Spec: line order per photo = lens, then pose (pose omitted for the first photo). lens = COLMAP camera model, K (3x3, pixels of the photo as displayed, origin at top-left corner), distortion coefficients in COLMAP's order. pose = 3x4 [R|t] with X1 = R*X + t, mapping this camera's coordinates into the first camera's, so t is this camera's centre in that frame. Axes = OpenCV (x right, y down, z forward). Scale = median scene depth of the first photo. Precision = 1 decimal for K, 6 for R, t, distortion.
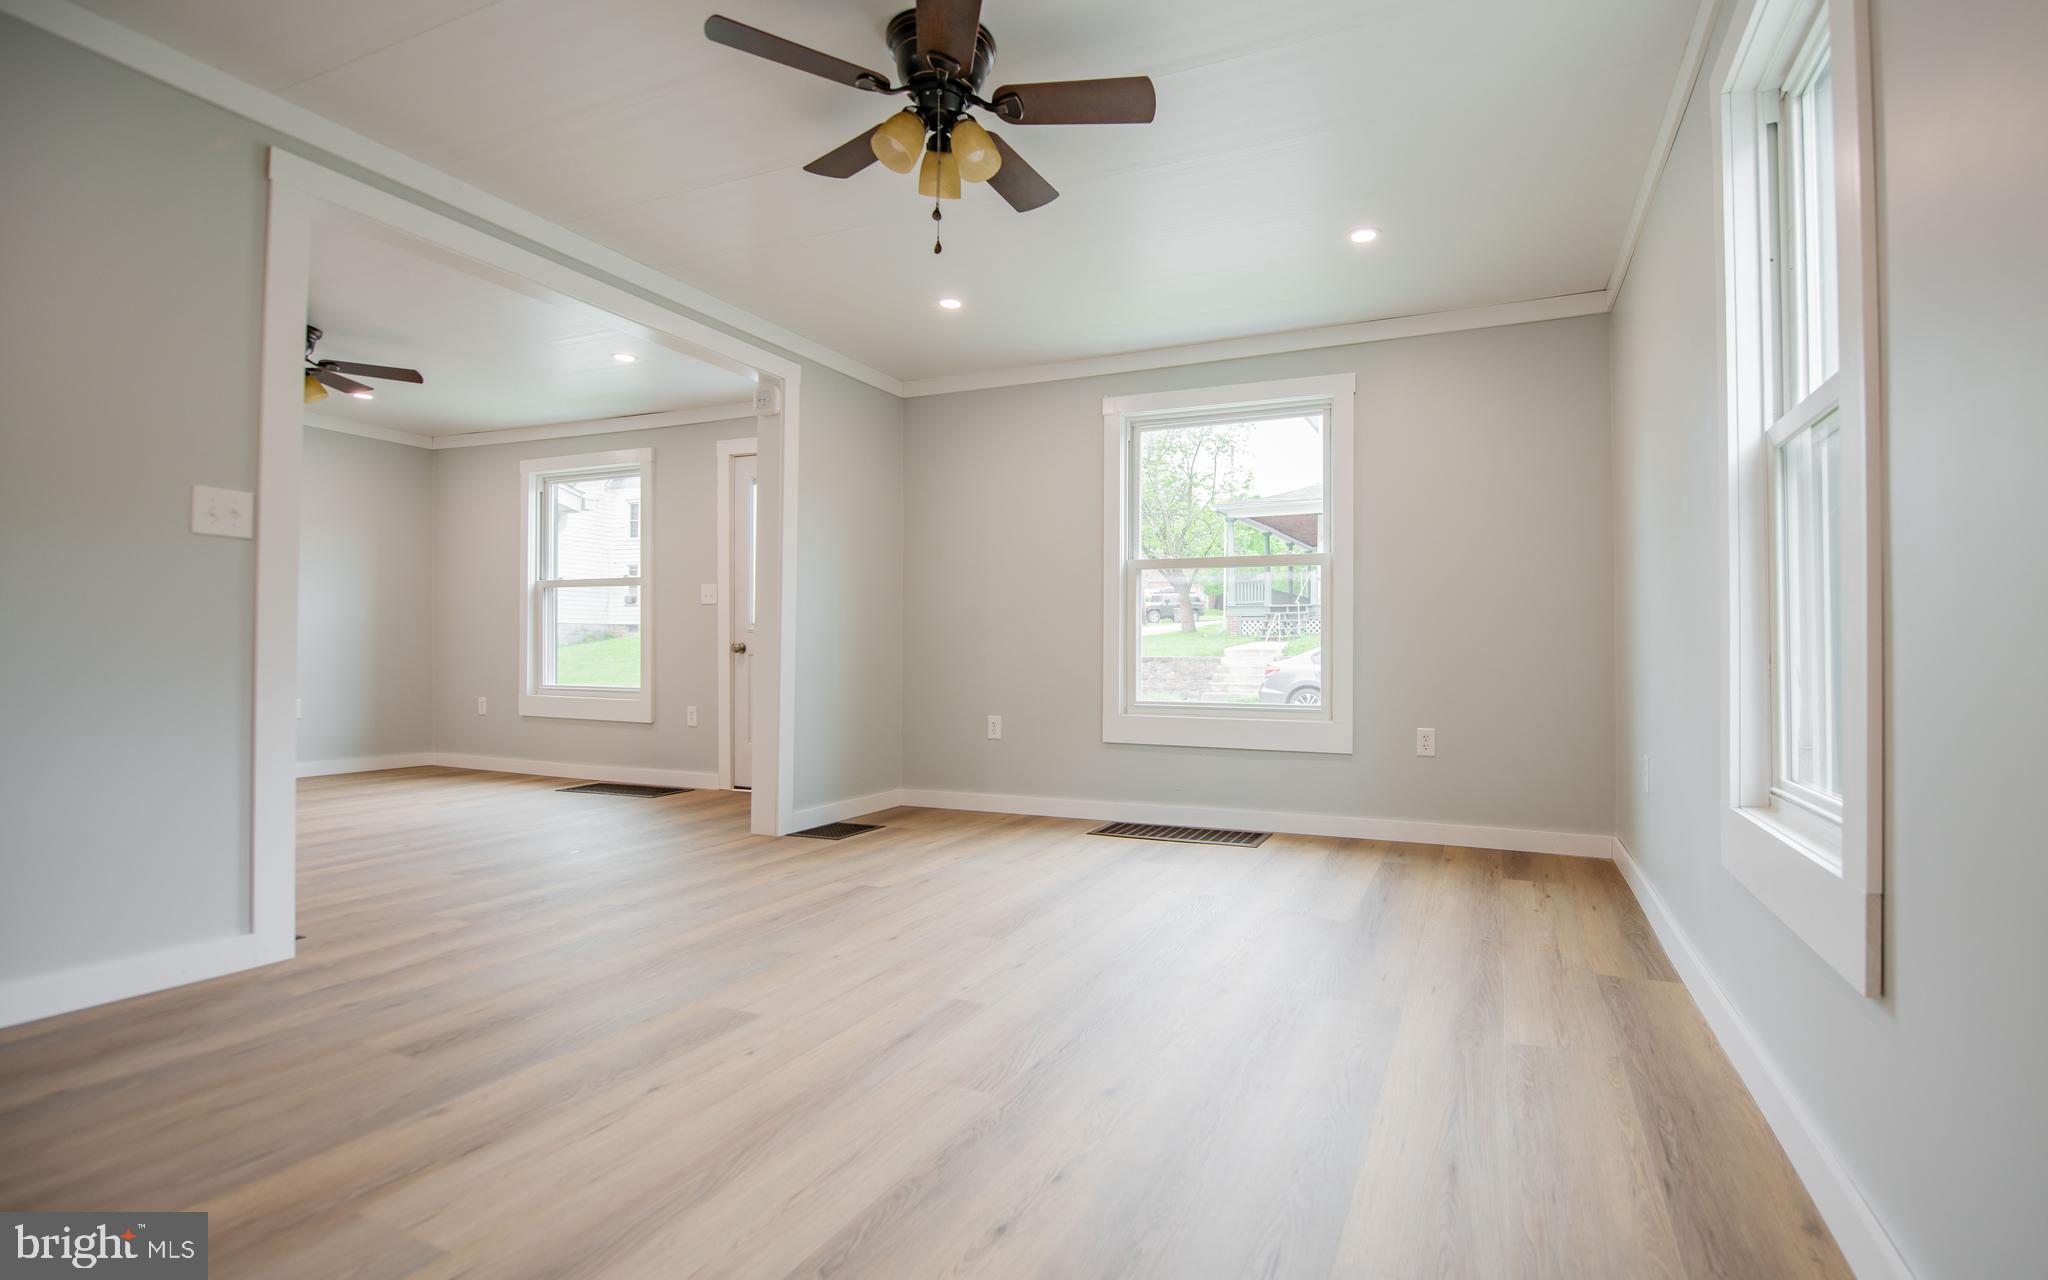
lens RADIAL K [[1041.5, 0, 1029.8], [0, 1041.5, 634.2], [0, 0, 1]] dist [-0.000189, -0.000104]
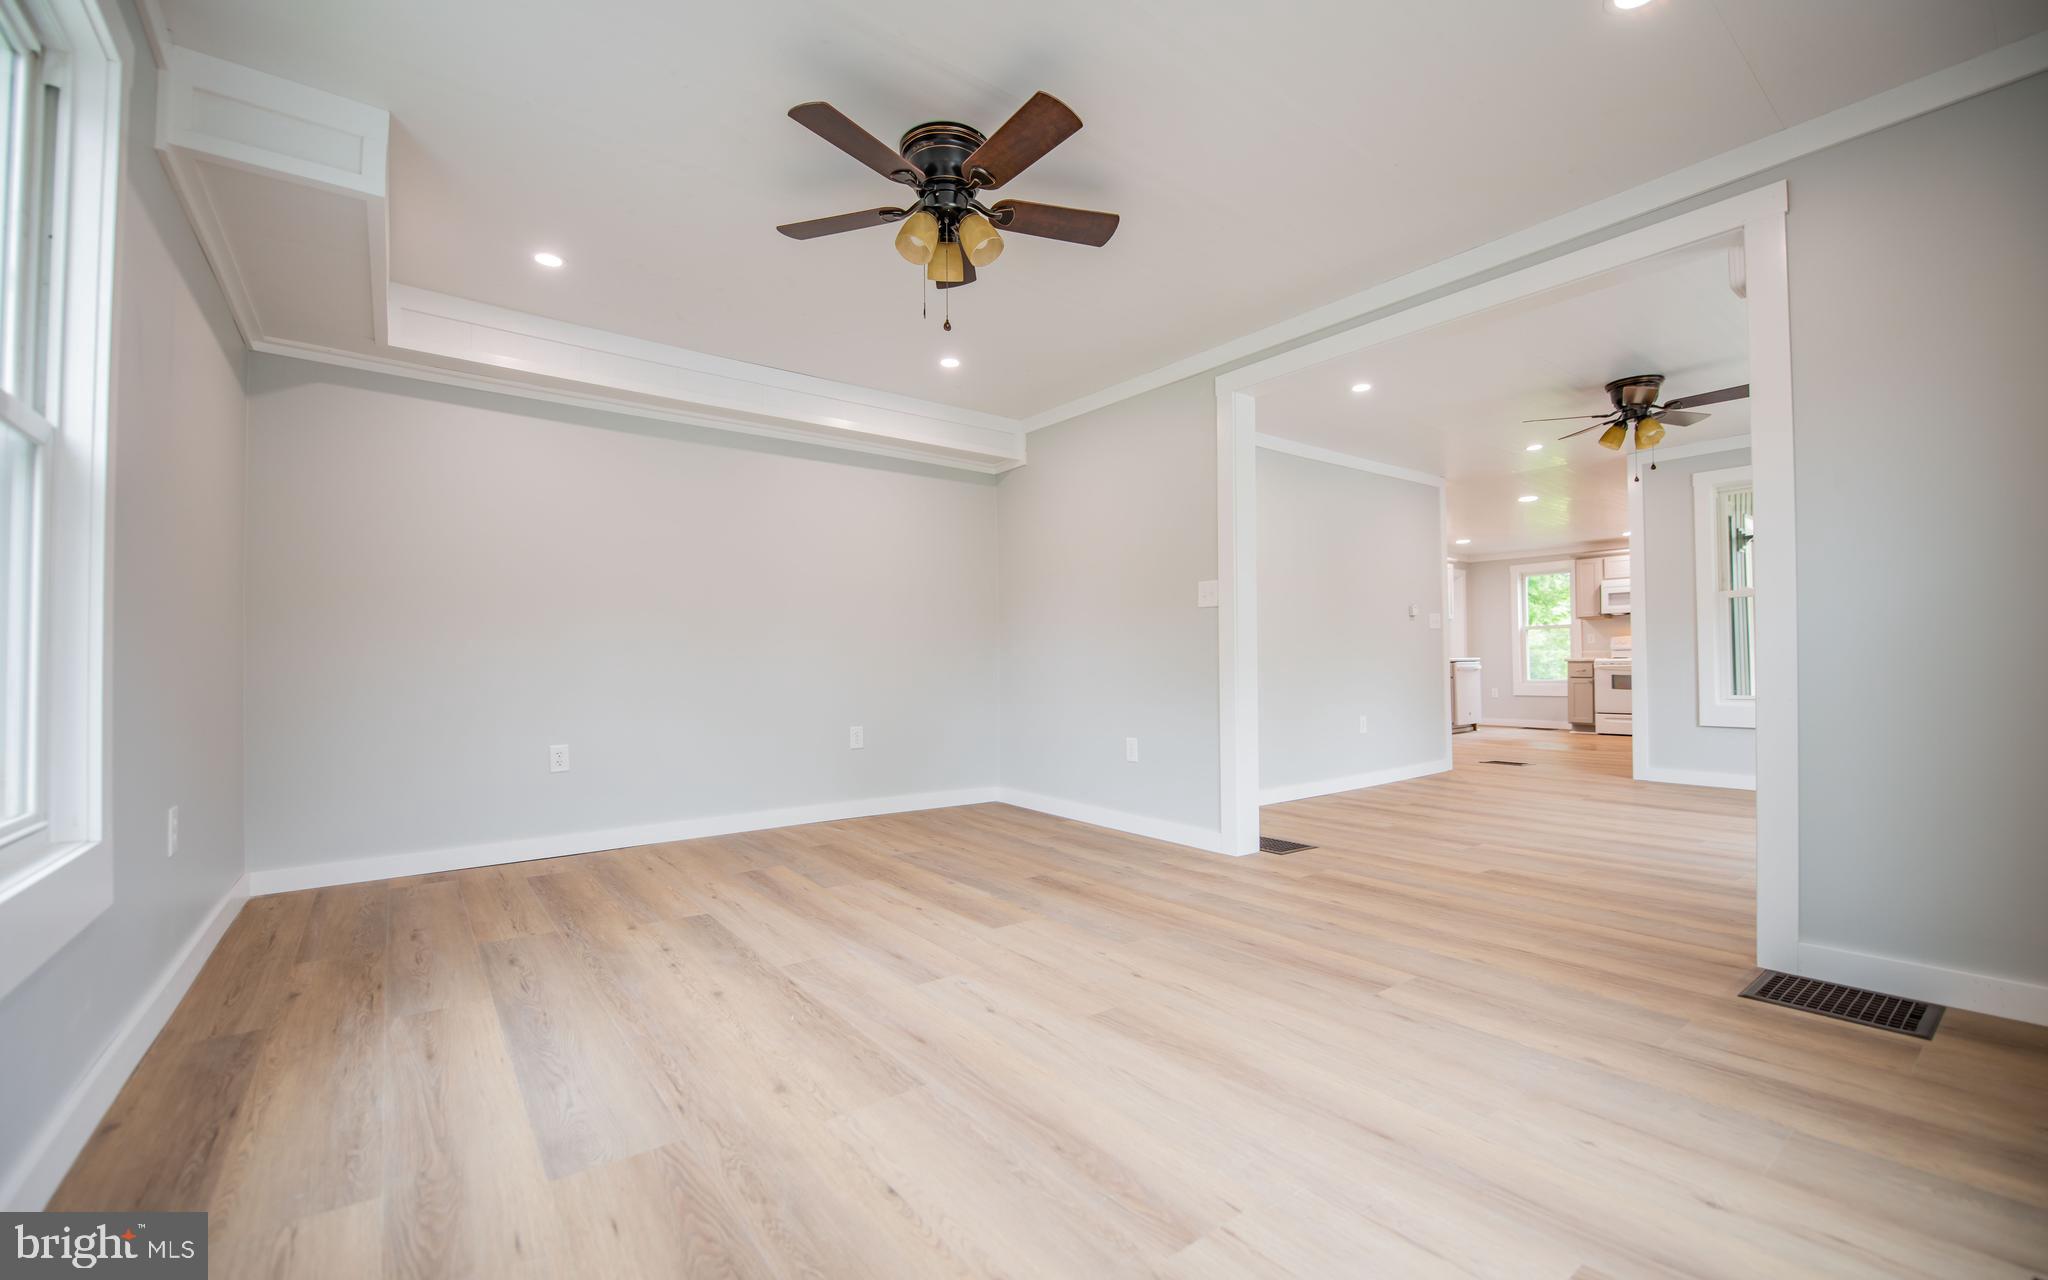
lens RADIAL K [[803.9, 0, 1033.8], [0, 803.9, 652.9], [0, 0, 1]] dist [-0.017247, -0.000424]
pose [[-0.453094, -0.021976, -0.891192, 0.816183], [0.017662, 0.999279, -0.033621, 0.034395], [0.891288, -0.030973, -0.452379, 1.817639]]
